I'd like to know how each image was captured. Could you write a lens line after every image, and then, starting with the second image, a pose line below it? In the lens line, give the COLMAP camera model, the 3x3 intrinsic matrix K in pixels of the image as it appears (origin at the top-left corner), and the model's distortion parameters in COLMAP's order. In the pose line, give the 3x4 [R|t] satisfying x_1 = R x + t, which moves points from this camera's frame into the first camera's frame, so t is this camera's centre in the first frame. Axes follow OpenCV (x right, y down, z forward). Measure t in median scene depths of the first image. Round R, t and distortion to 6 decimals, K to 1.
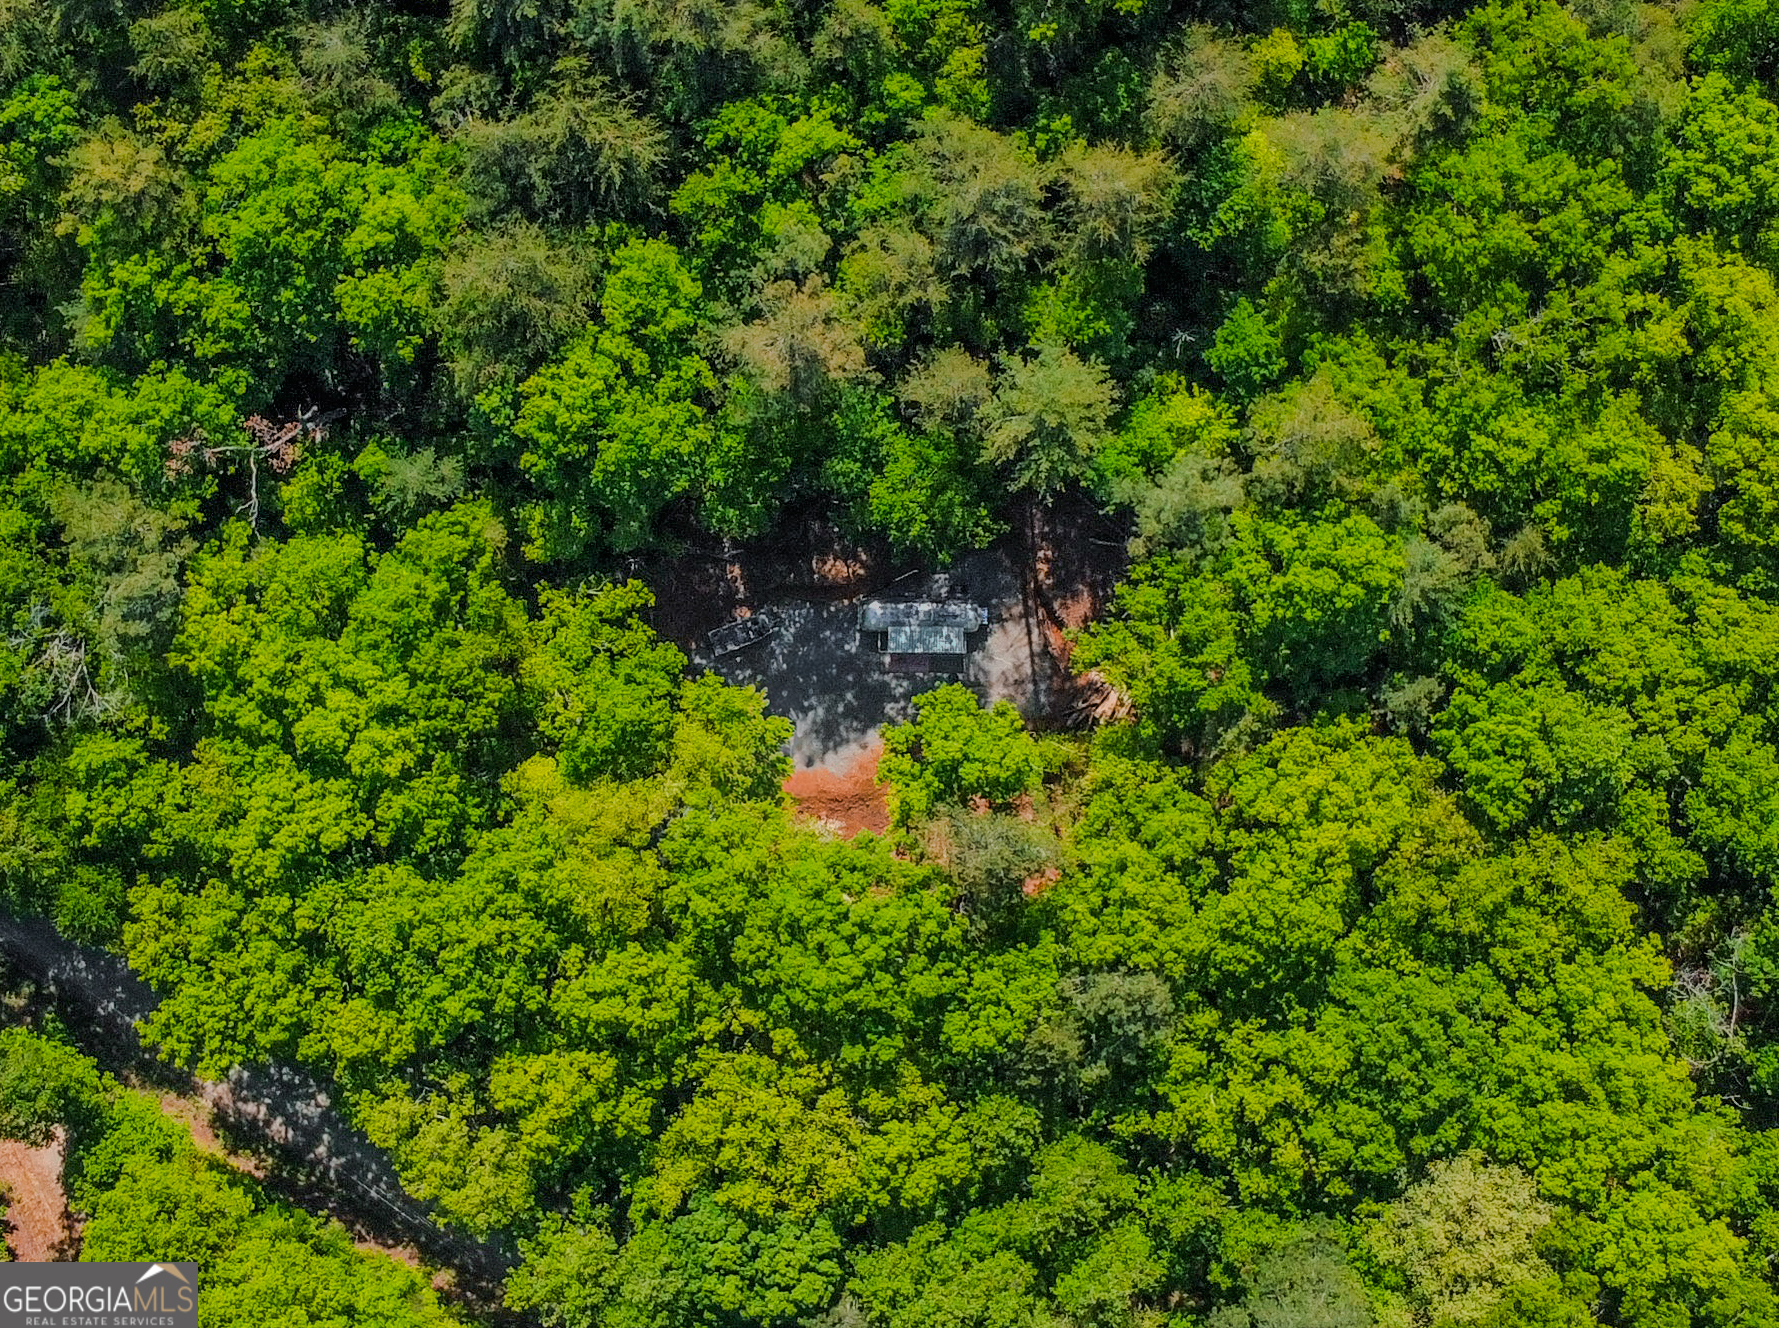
lens RADIAL K [[1238.5, 0, 790.9], [0, 1238.5, 603.0], [0, 0, 1]] dist [0.007238, 0.002088]
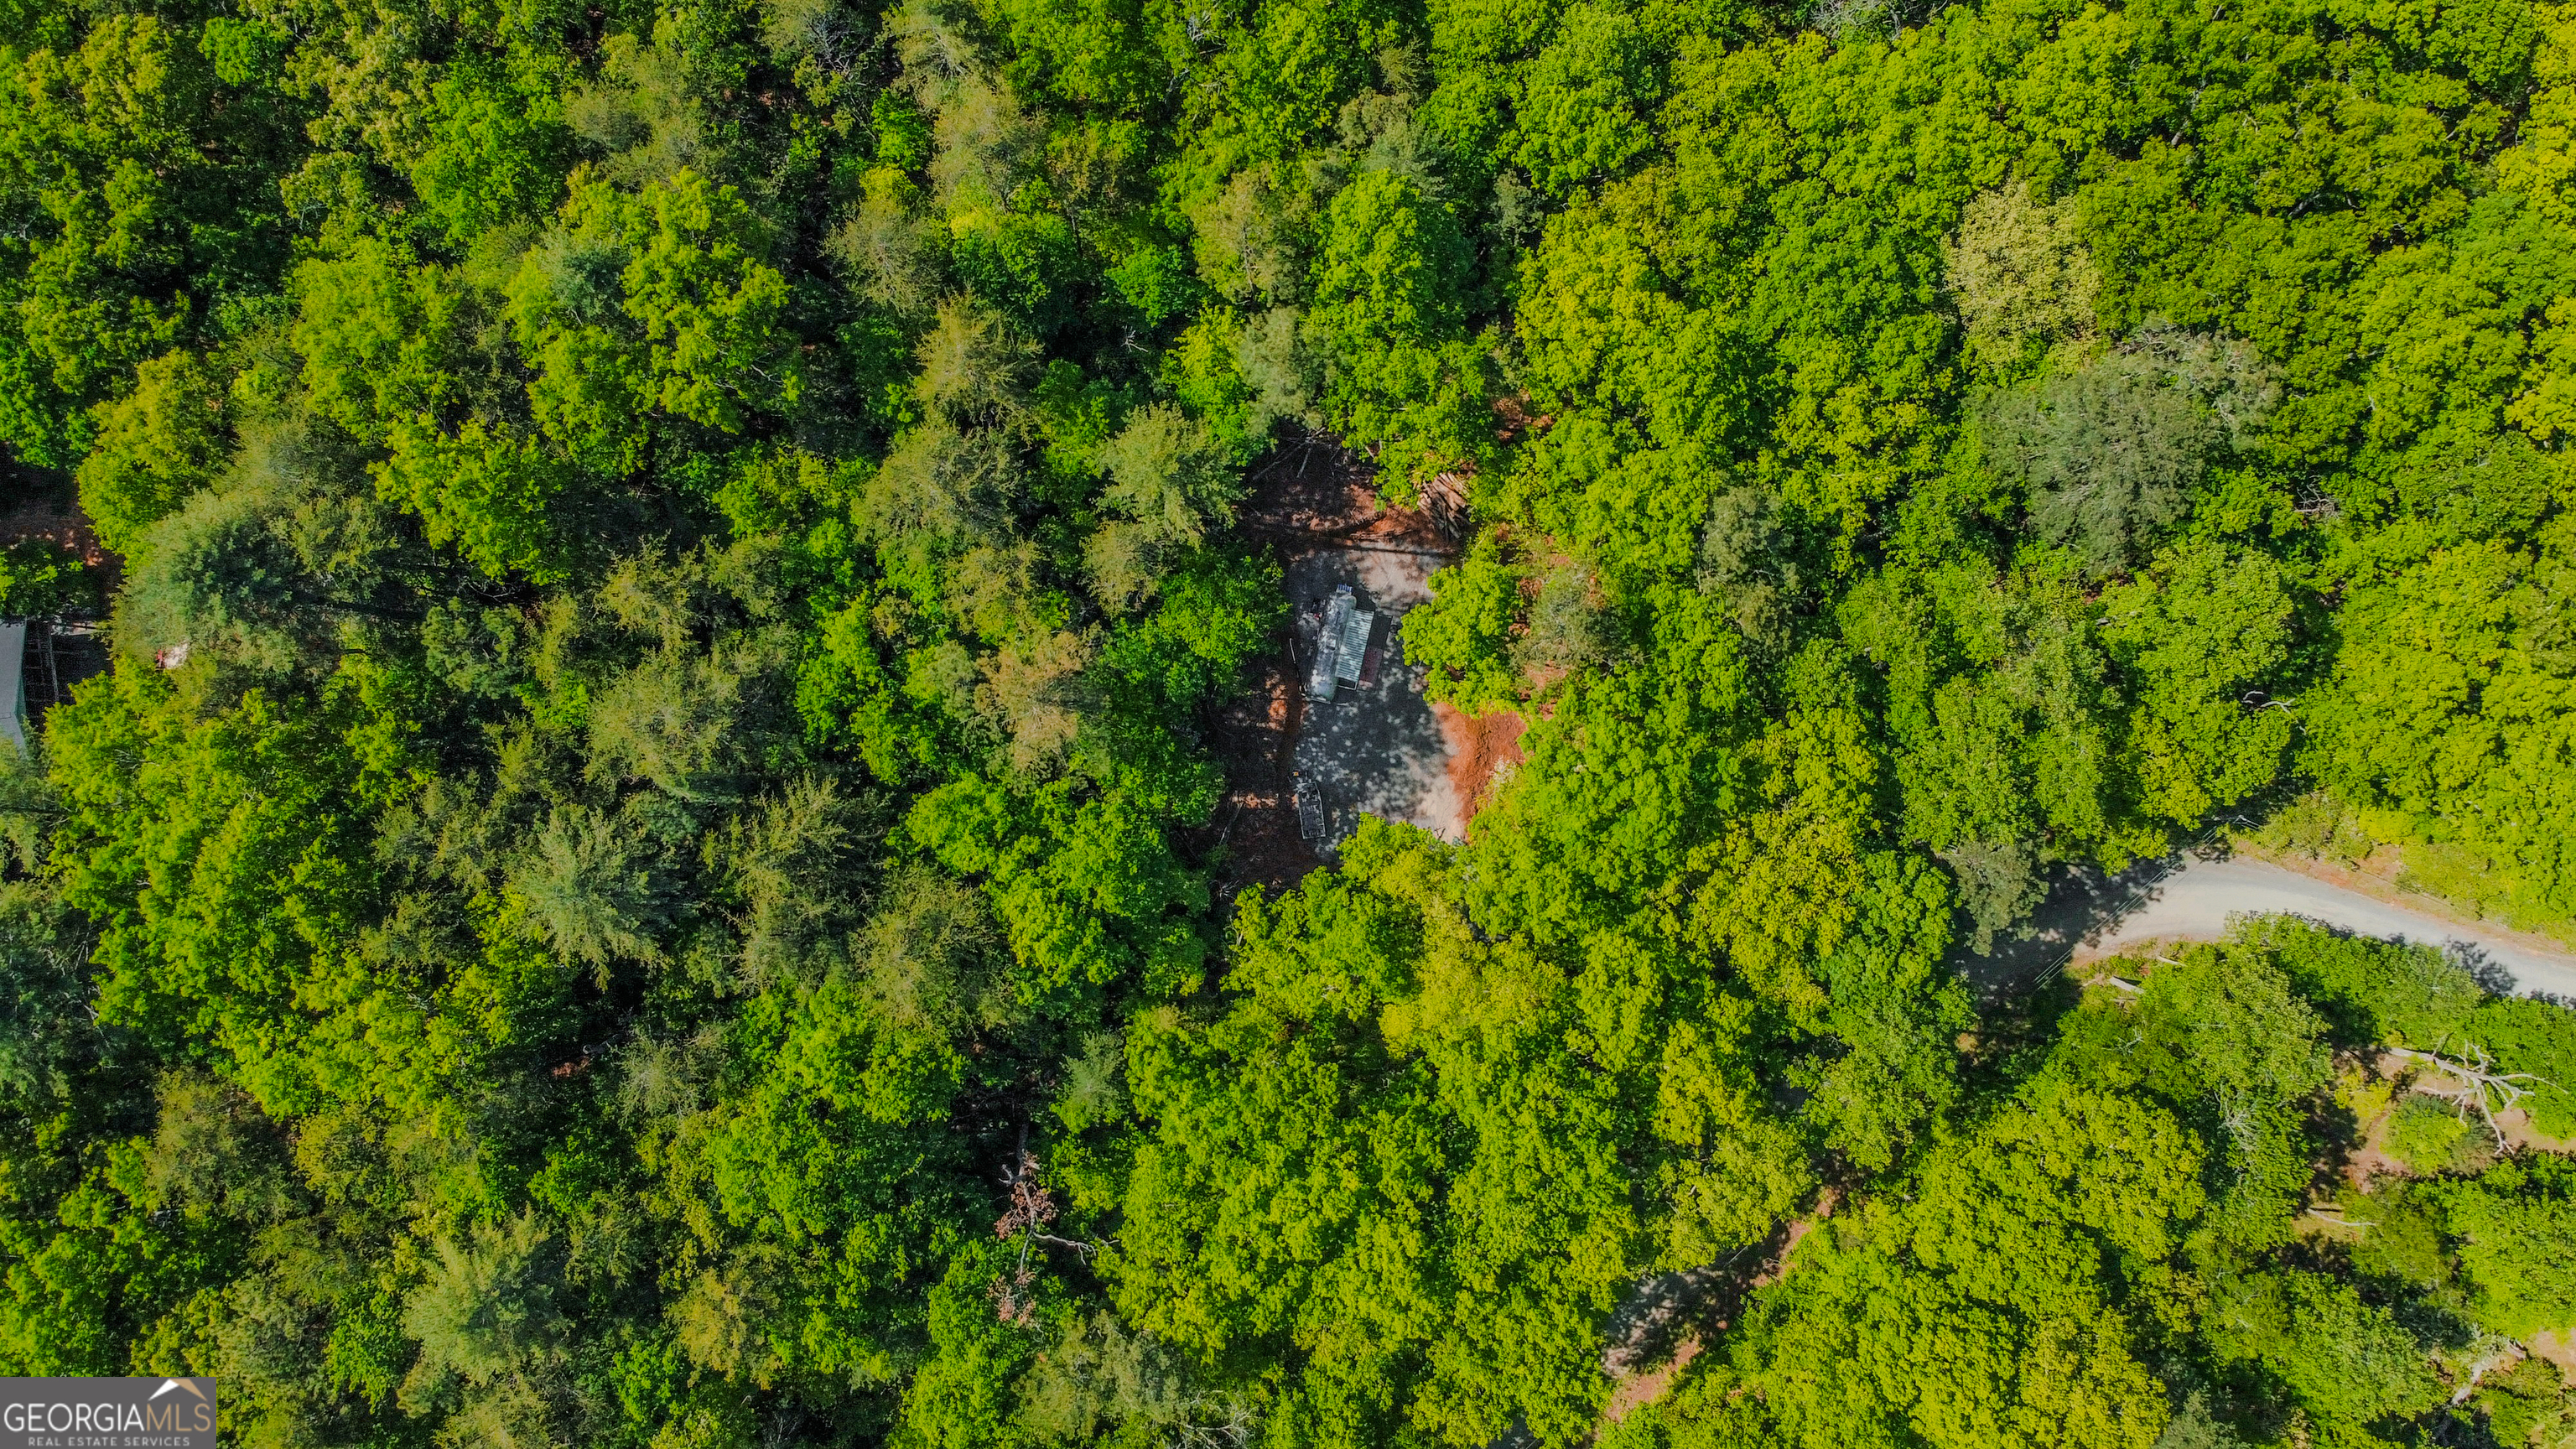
lens RADIAL K [[1868.9, 0, 1288.4], [0, 1868.9, 733.9], [0, 0, 1]] dist [0.001382, 0.001751]
pose [[0.224355, -0.974105, 0.027996, -0.024408], [0.973869, 0.225155, 0.029725, -0.052609], [-0.035258, 0.020596, 0.999166, -0.561342]]
